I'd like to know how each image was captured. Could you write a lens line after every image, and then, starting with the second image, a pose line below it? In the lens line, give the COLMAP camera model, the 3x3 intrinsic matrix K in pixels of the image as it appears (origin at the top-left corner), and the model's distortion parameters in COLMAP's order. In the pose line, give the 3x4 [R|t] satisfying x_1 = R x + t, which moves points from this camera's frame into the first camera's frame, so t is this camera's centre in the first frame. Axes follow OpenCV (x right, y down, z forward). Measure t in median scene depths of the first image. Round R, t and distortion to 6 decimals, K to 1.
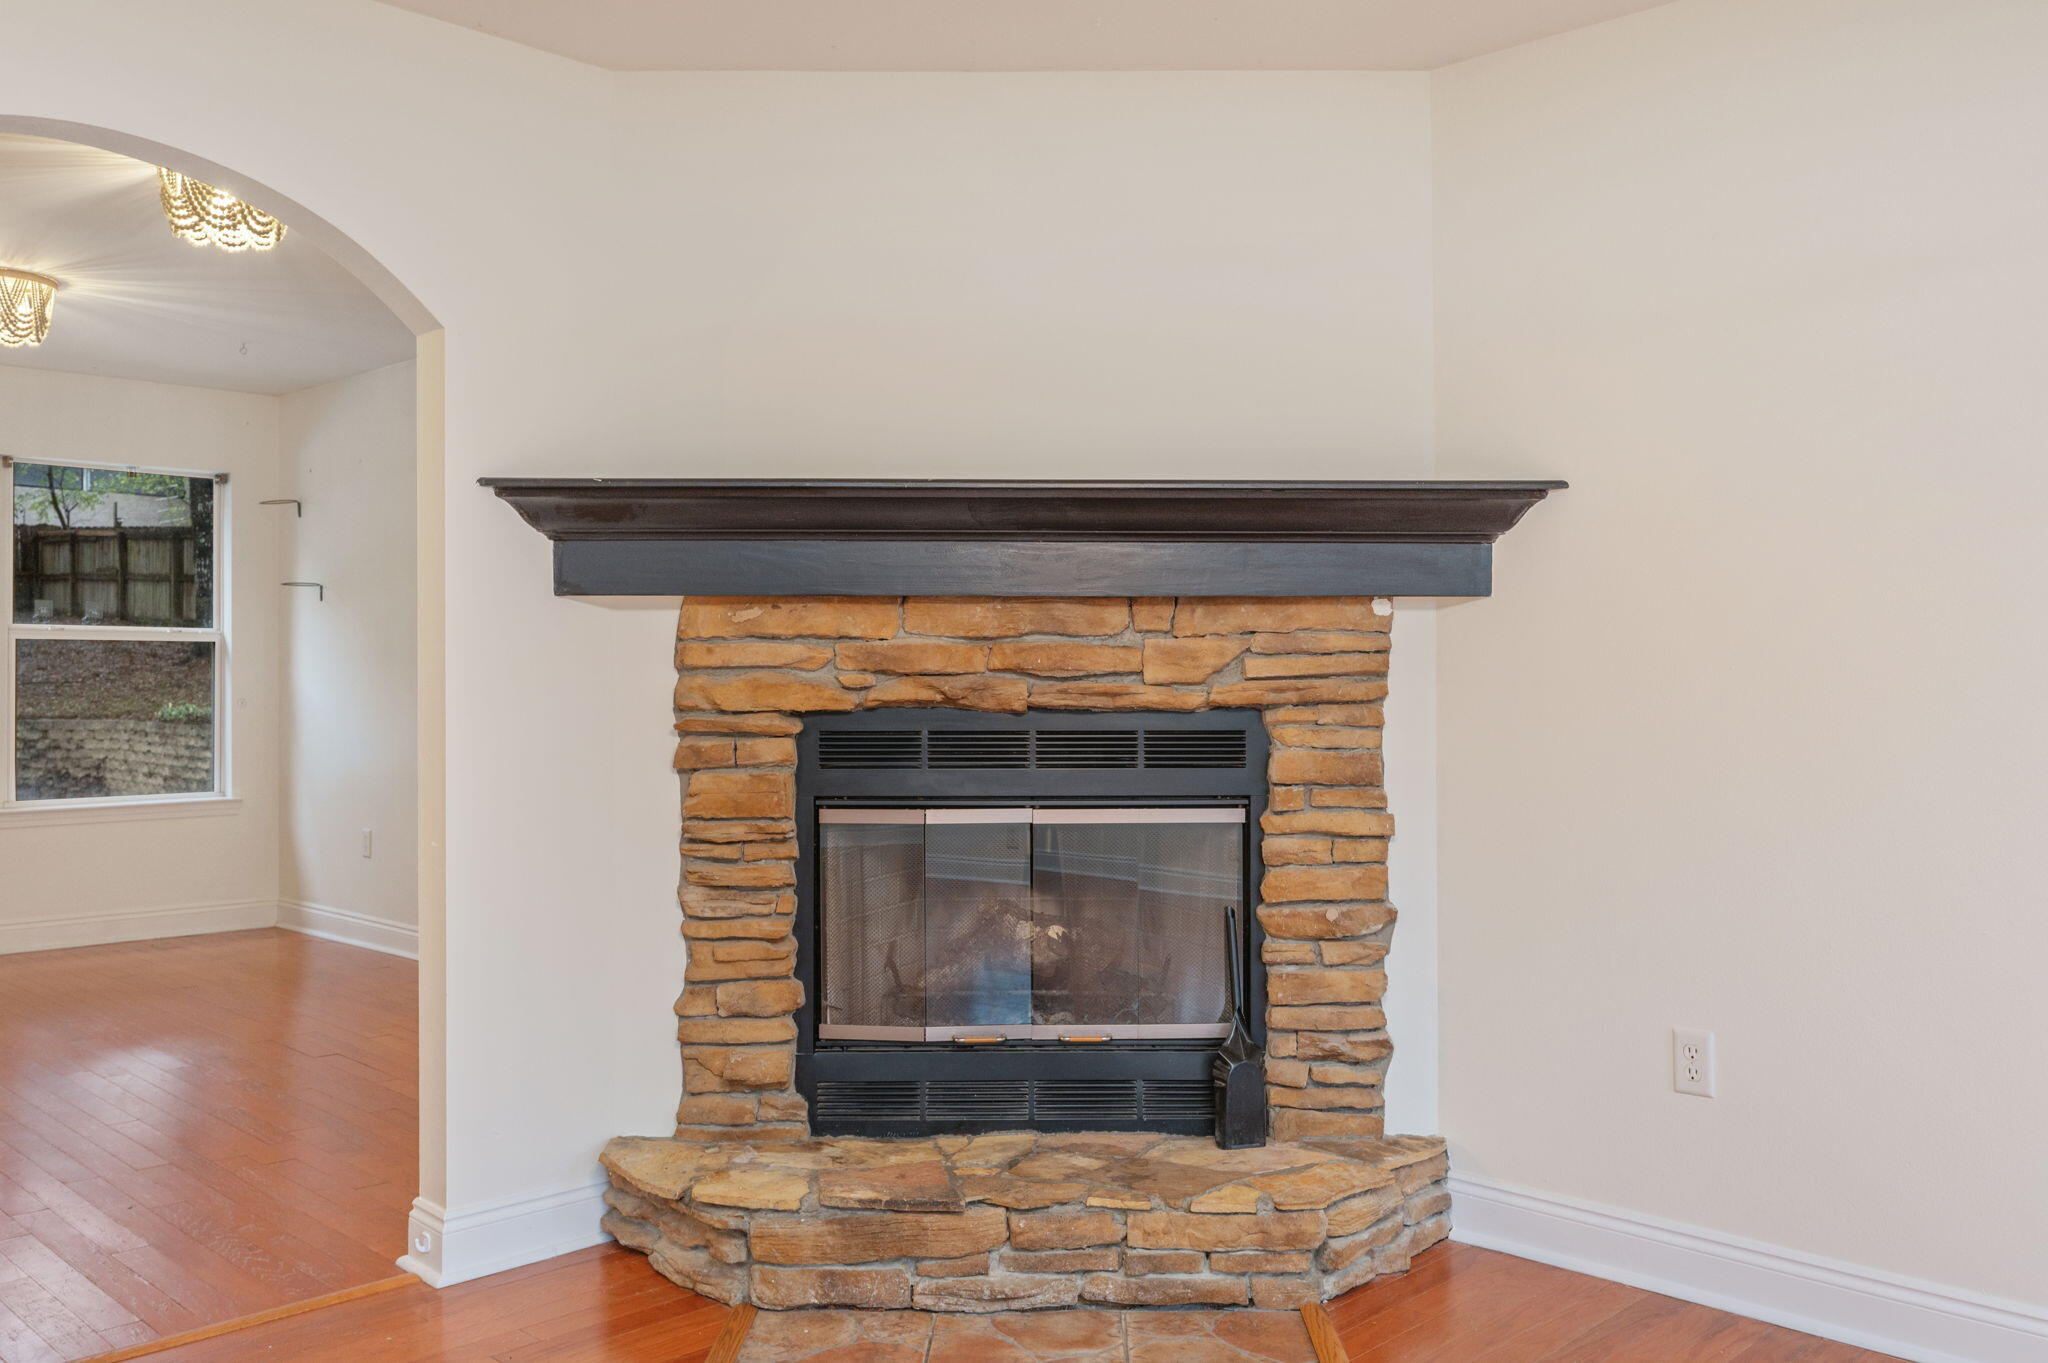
lens RADIAL K [[1660.1, 0, 1024.0], [0, 1660.1, 681.5], [0, 0, 1]] dist [0.005984, 0.000622]
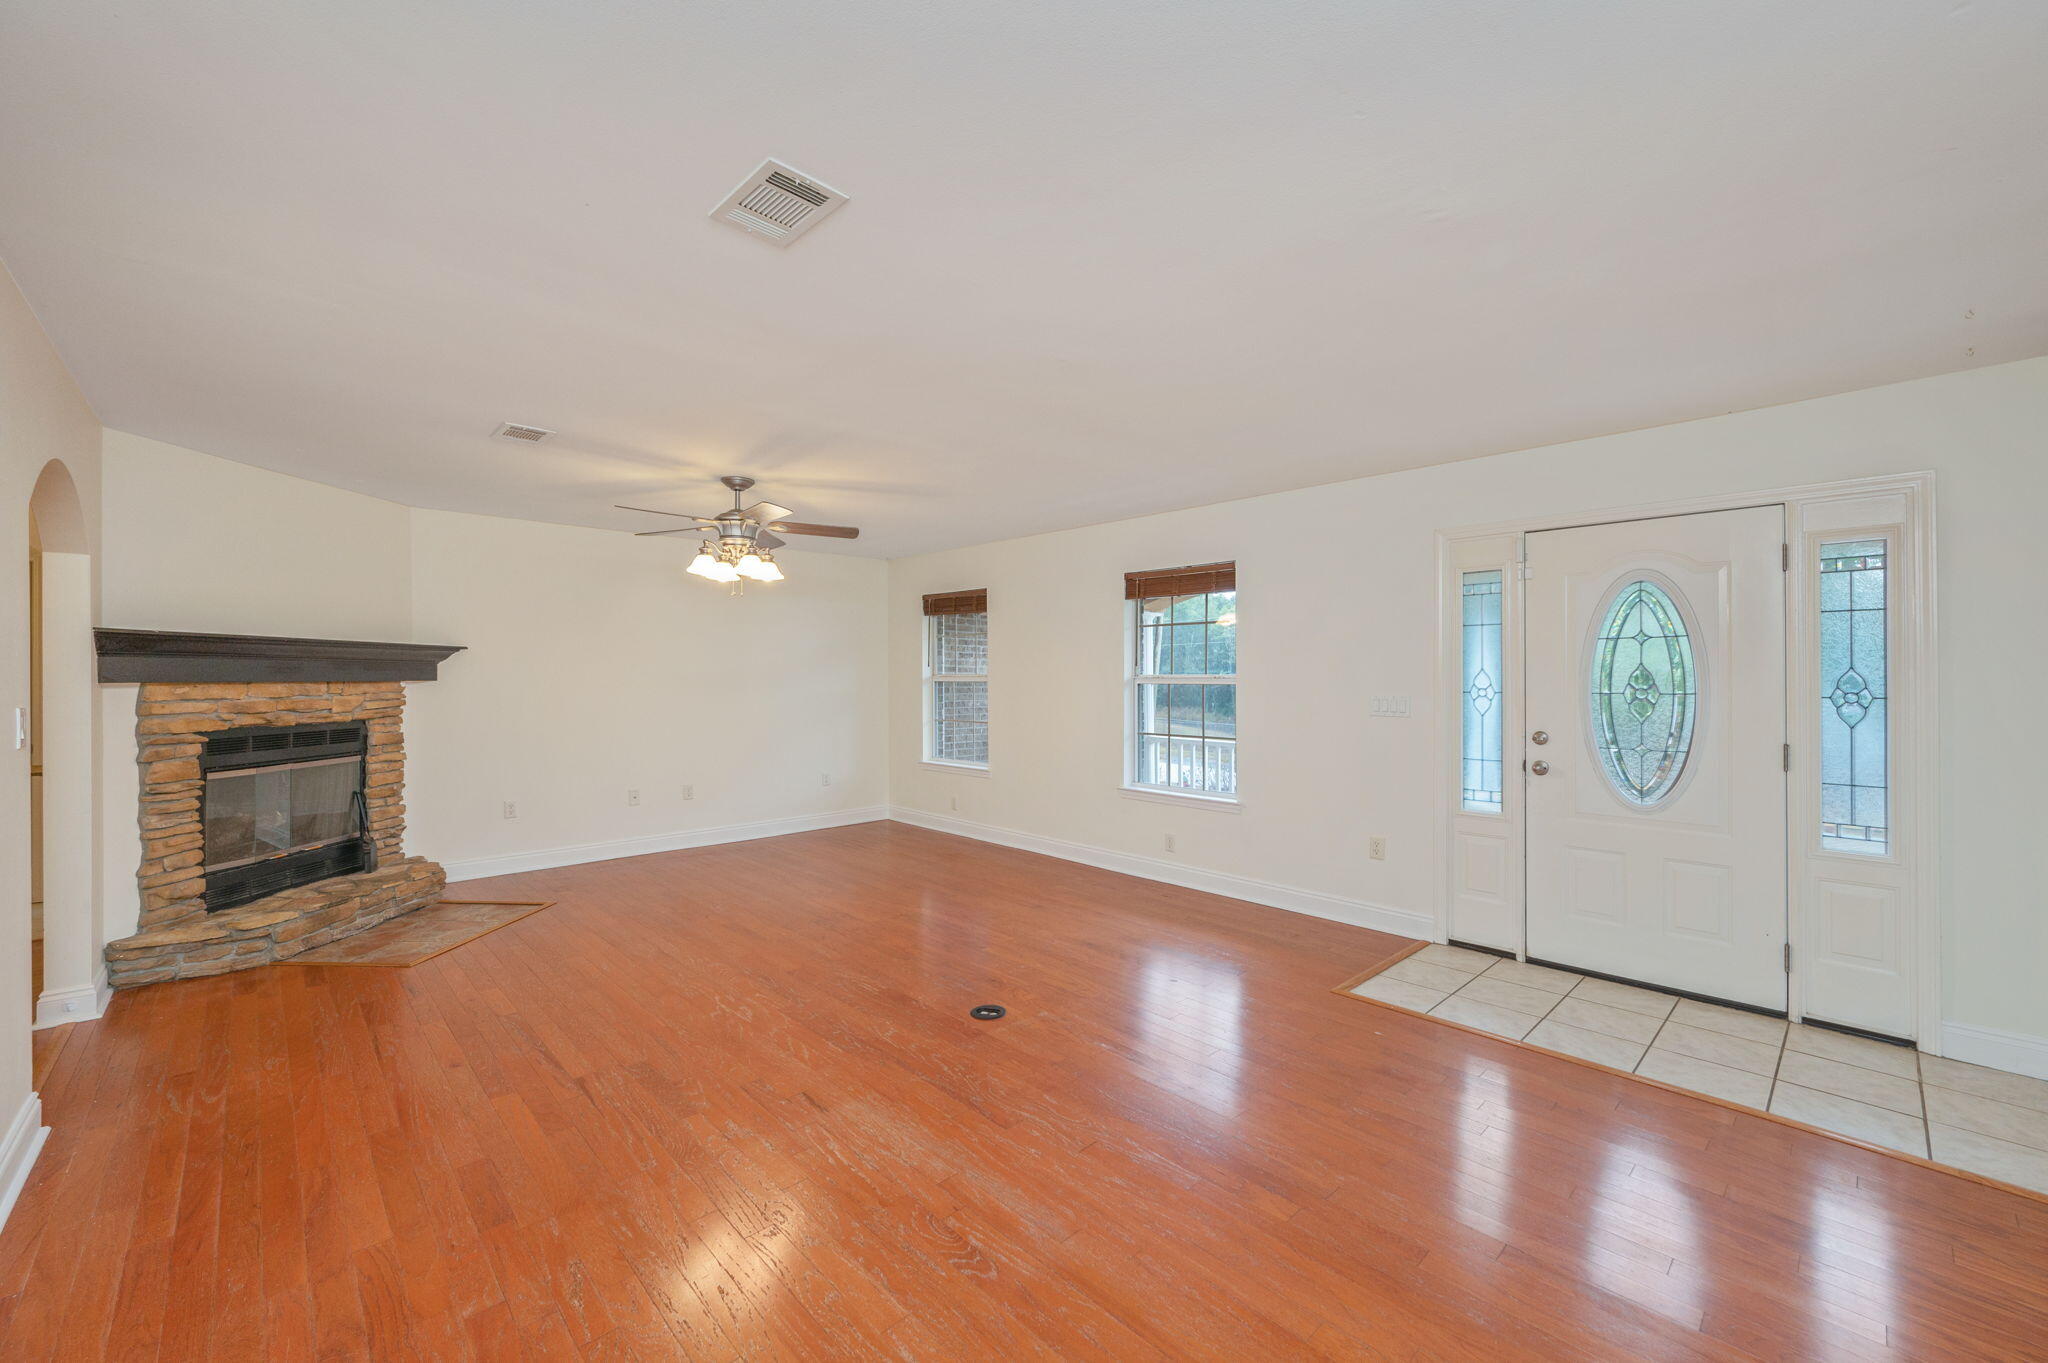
lens RADIAL K [[816.4, 0, 1024.0], [0, 816.4, 681.5], [0, 0, 1]] dist [0.000564, 0.000037]
pose [[0.038576, -0.006664, 0.999233, -1.225203], [0.003304, 0.999973, 0.006542, -0.055358], [-0.999250, 0.003049, 0.038597, -0.185718]]
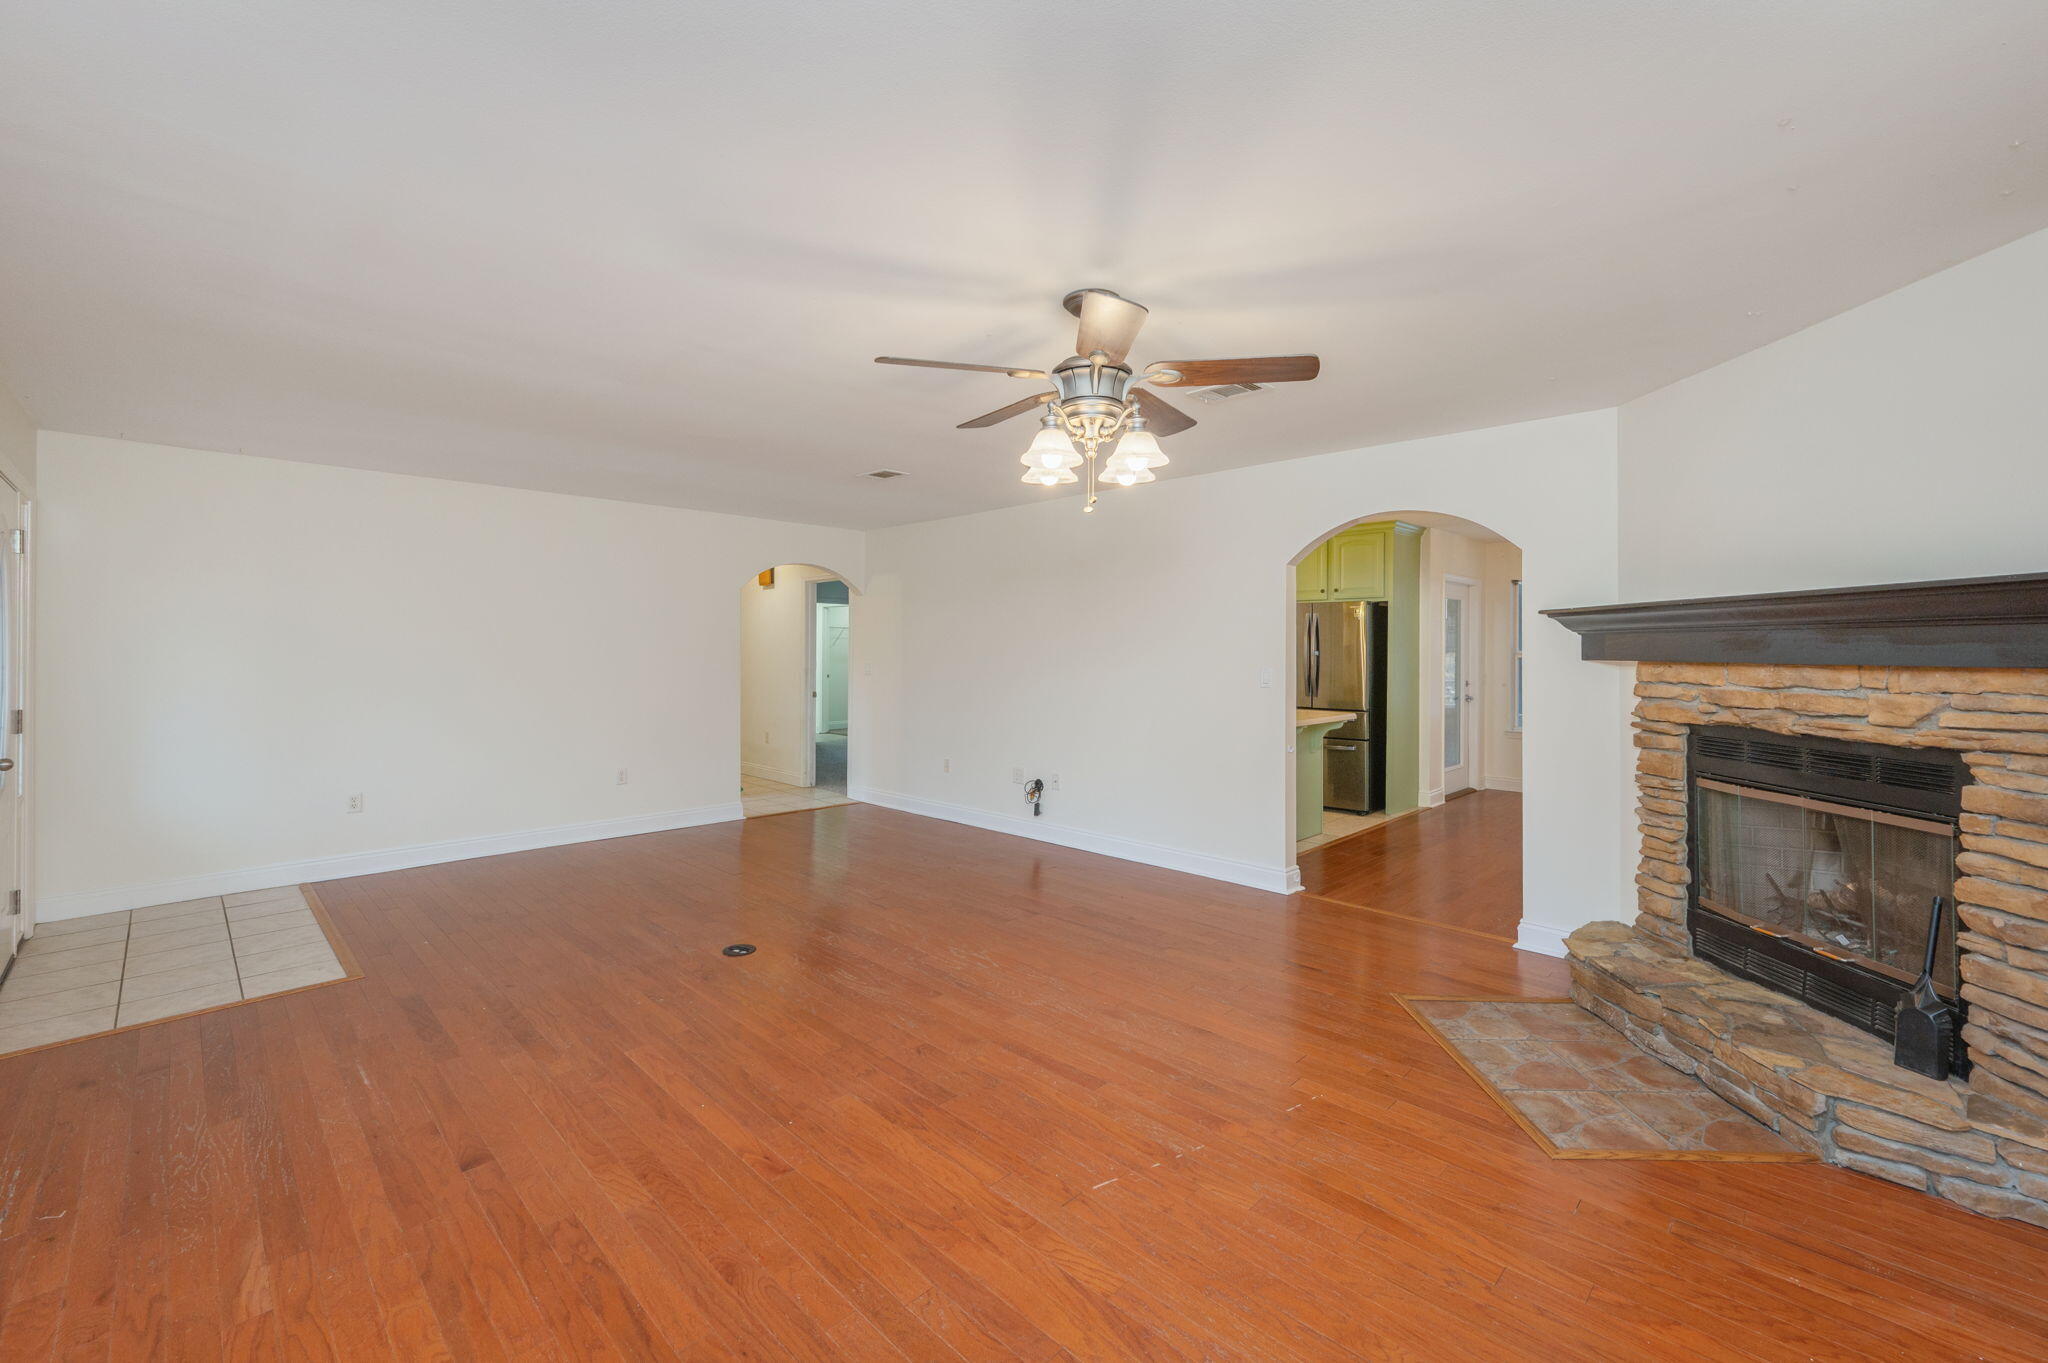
lens RADIAL K [[848.3, 0, 1029.2], [0, 848.3, 650.2], [0, 0, 1]] dist [0.000323, 0.000084]
pose [[-0.008122, -0.000590, -0.999967, 0.820384], [-0.003744, 0.999993, -0.000559, -0.060277], [0.999960, 0.003739, -0.008124, 0.274670]]
